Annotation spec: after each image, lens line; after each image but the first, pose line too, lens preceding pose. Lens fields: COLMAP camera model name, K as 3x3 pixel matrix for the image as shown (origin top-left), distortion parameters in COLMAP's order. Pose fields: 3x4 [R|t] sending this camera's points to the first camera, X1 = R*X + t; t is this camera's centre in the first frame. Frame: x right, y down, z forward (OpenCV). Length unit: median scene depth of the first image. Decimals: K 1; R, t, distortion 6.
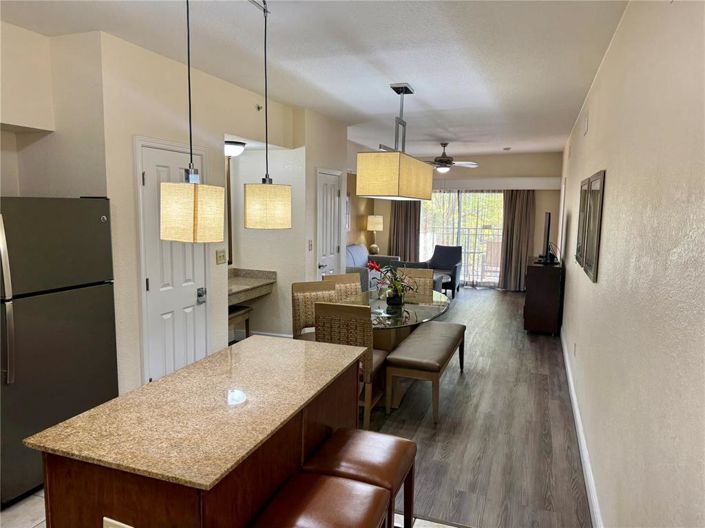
lens RADIAL K [[495.7, 0, 354.4], [0, 495.7, 264.5], [0, 0, 1]] dist [0.011586, -0.019770]
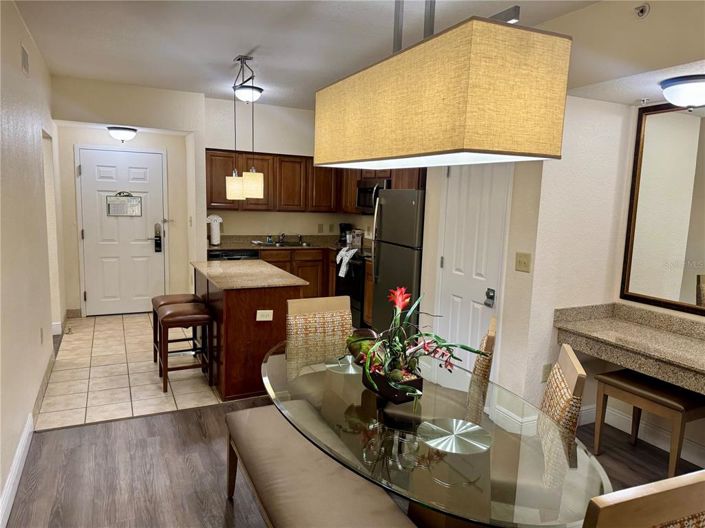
lens RADIAL K [[495.7, 0, 354.5], [0, 495.7, 264.4], [0, 0, 1]] dist [0.011586, -0.019770]
pose [[-0.688407, 0.053305, -0.723363, 0.548068], [-0.138575, 0.969260, 0.203304, -0.156840], [0.711964, 0.240196, -0.659859, 1.567713]]
